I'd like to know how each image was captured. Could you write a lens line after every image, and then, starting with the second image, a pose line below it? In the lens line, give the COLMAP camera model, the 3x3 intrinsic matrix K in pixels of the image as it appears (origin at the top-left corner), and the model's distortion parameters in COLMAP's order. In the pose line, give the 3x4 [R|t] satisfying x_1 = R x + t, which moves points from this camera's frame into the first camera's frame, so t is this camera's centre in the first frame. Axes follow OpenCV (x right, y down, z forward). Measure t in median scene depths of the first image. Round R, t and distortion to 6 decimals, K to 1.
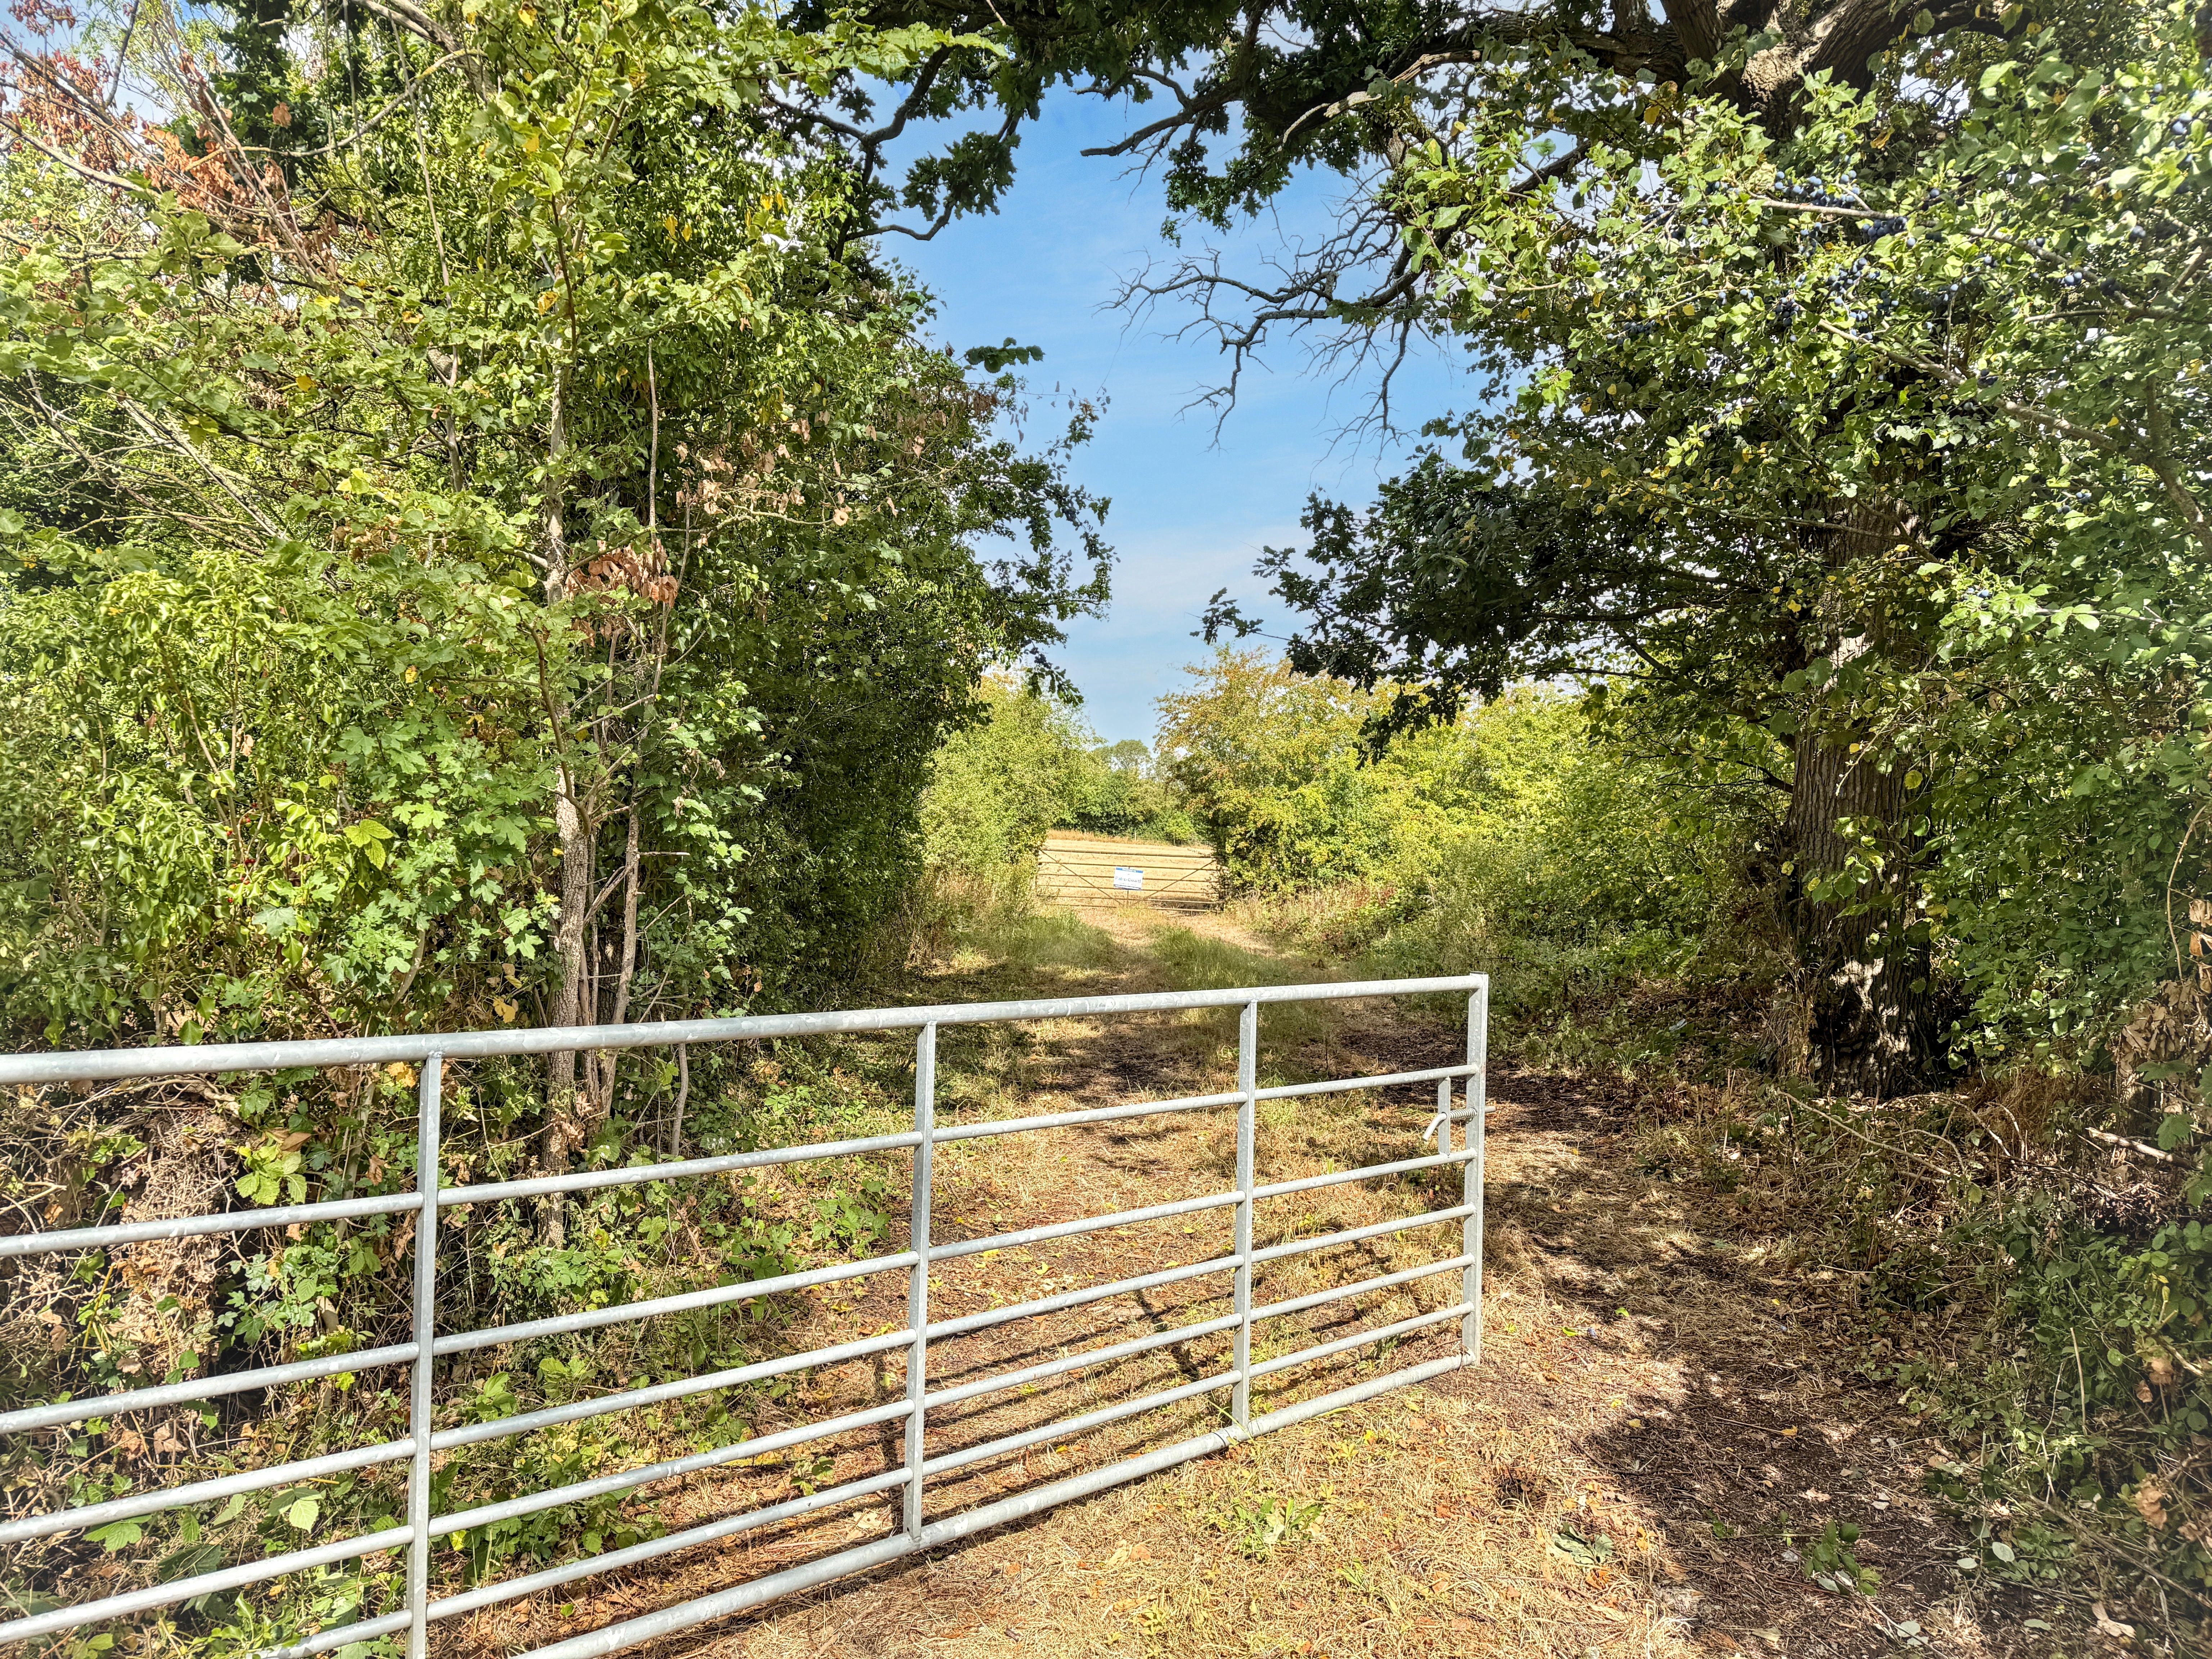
lens RADIAL K [[1555.7, 0, 1109.5], [0, 1555.7, 839.7], [0, 0, 1]] dist [0.029568, -0.034869]
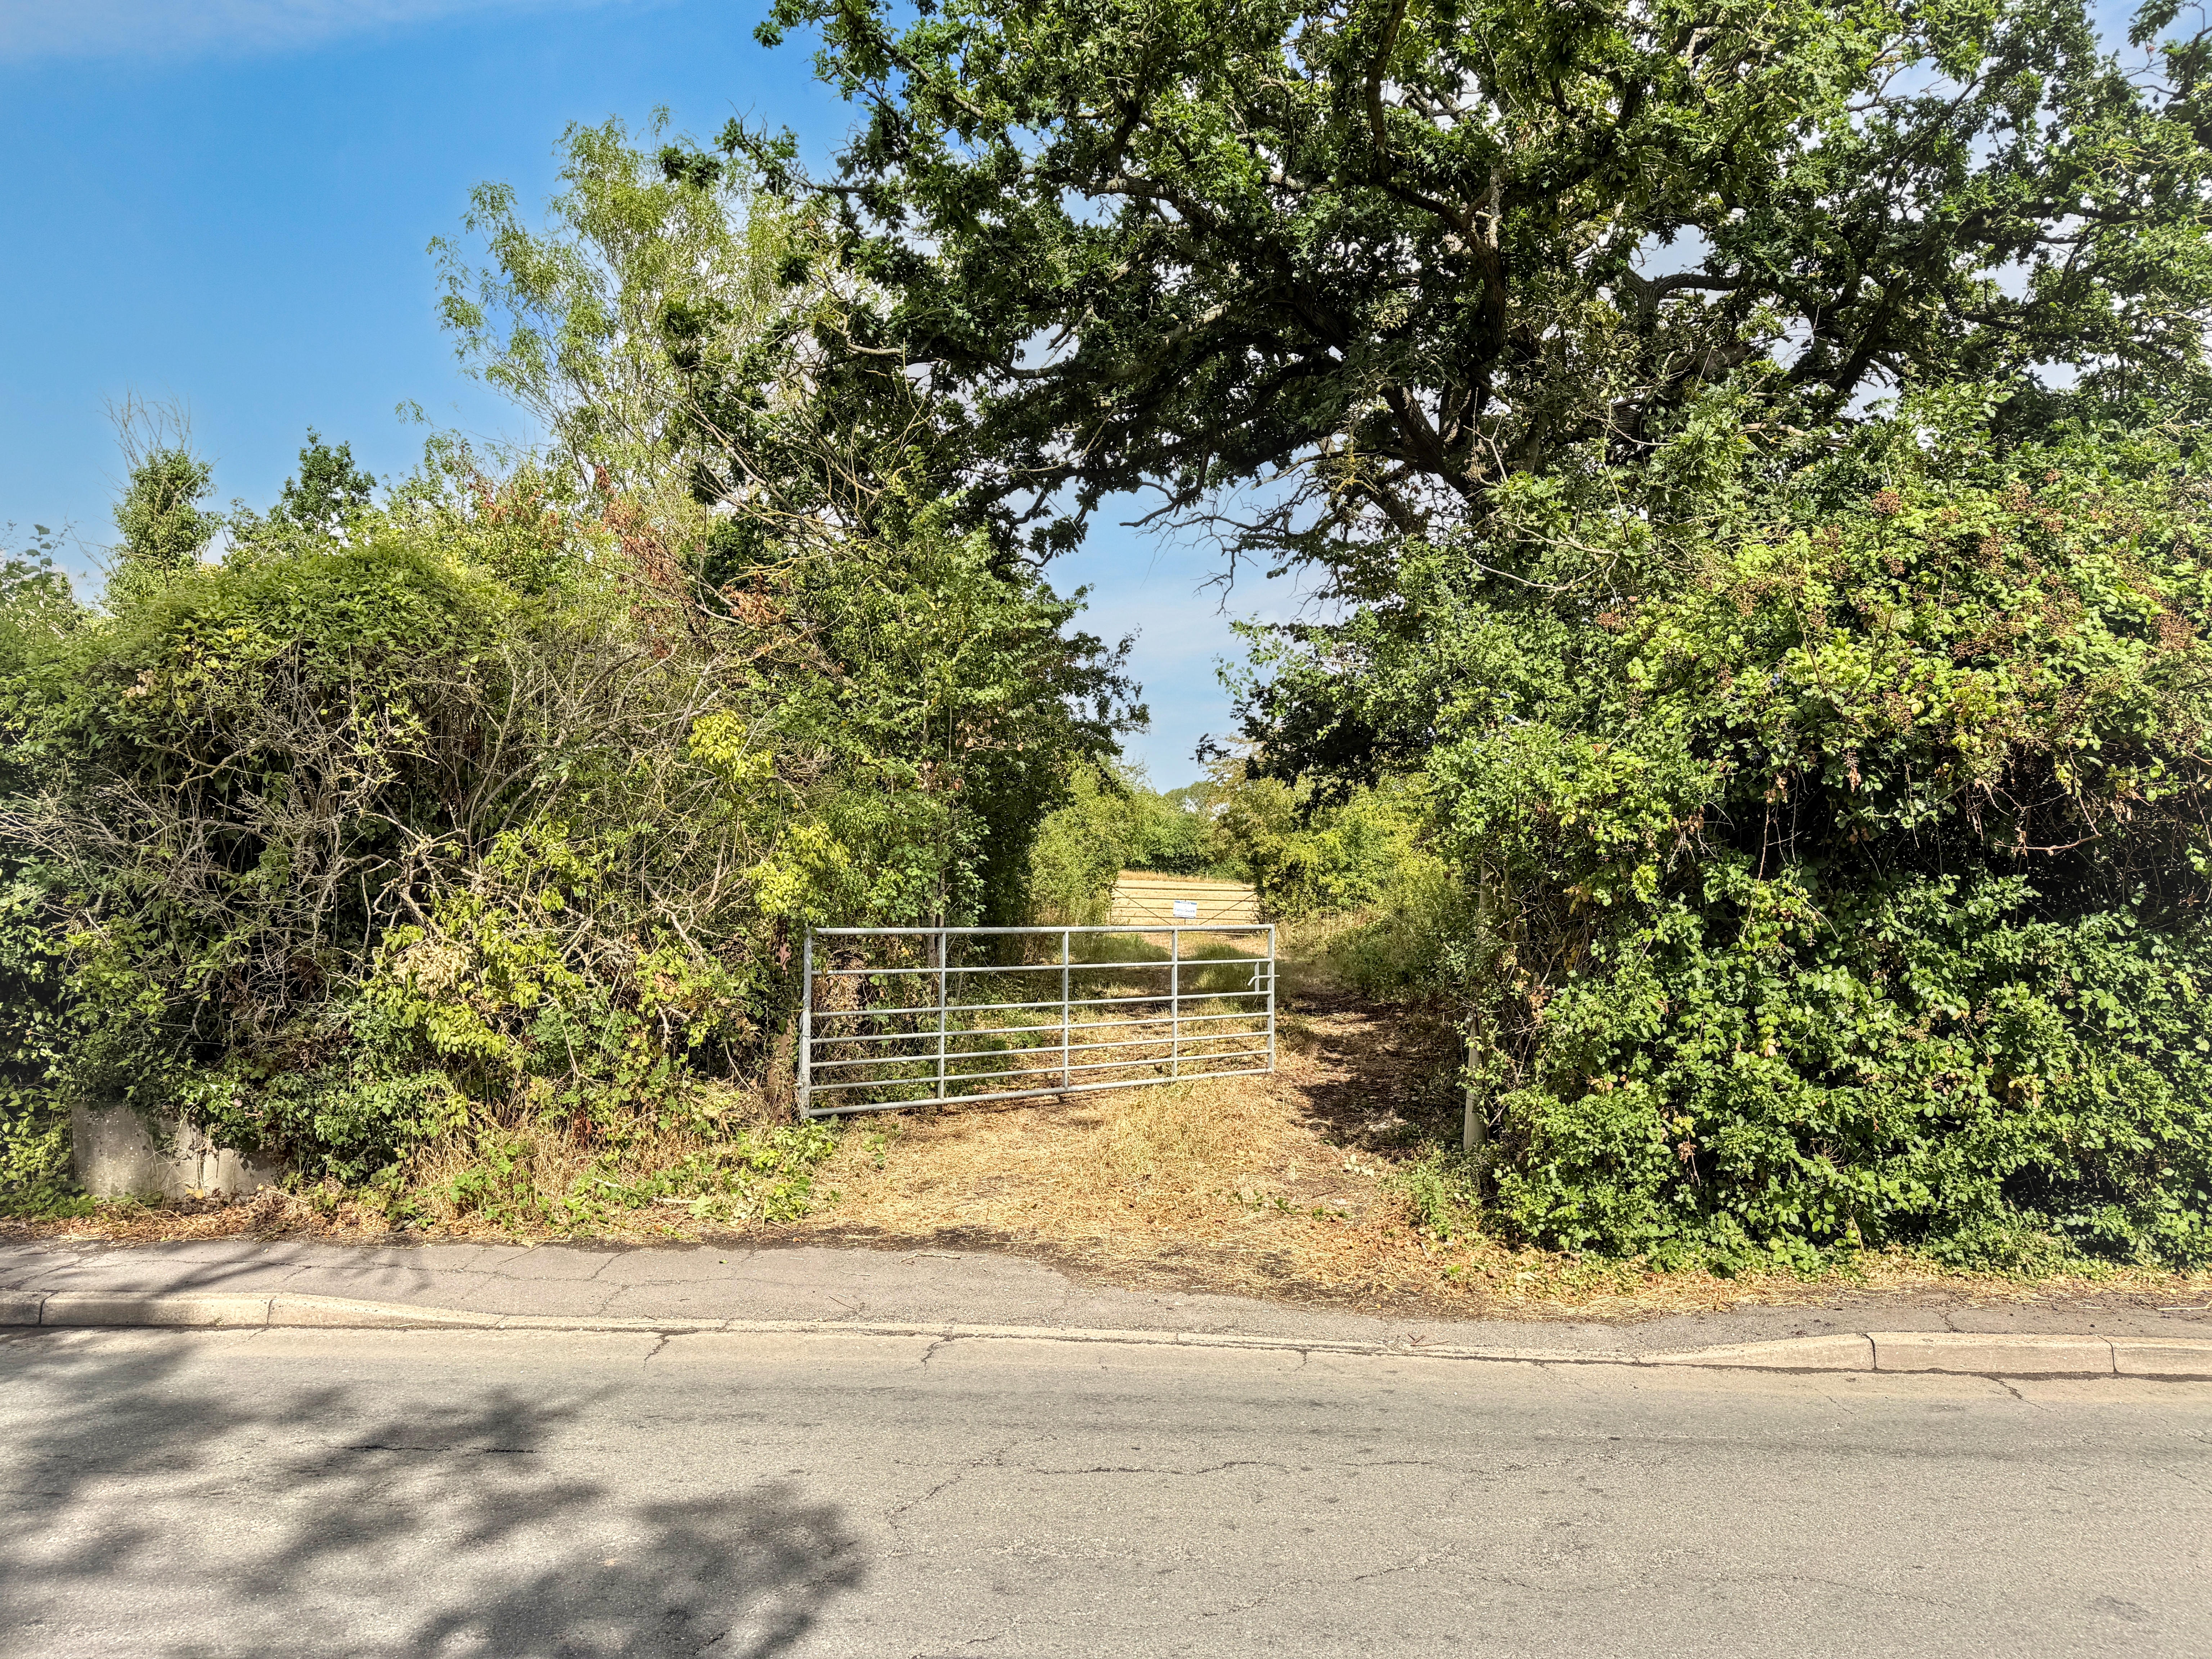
lens RADIAL K [[1555.7, 0, 1109.5], [0, 1555.7, 839.7], [0, 0, 1]] dist [0.029568, -0.034869]
pose [[0.998566, -0.020638, -0.049393, 0.040318], [0.019334, 0.999455, -0.026740, 0.004470], [0.049918, 0.025747, 0.998421, -0.658206]]
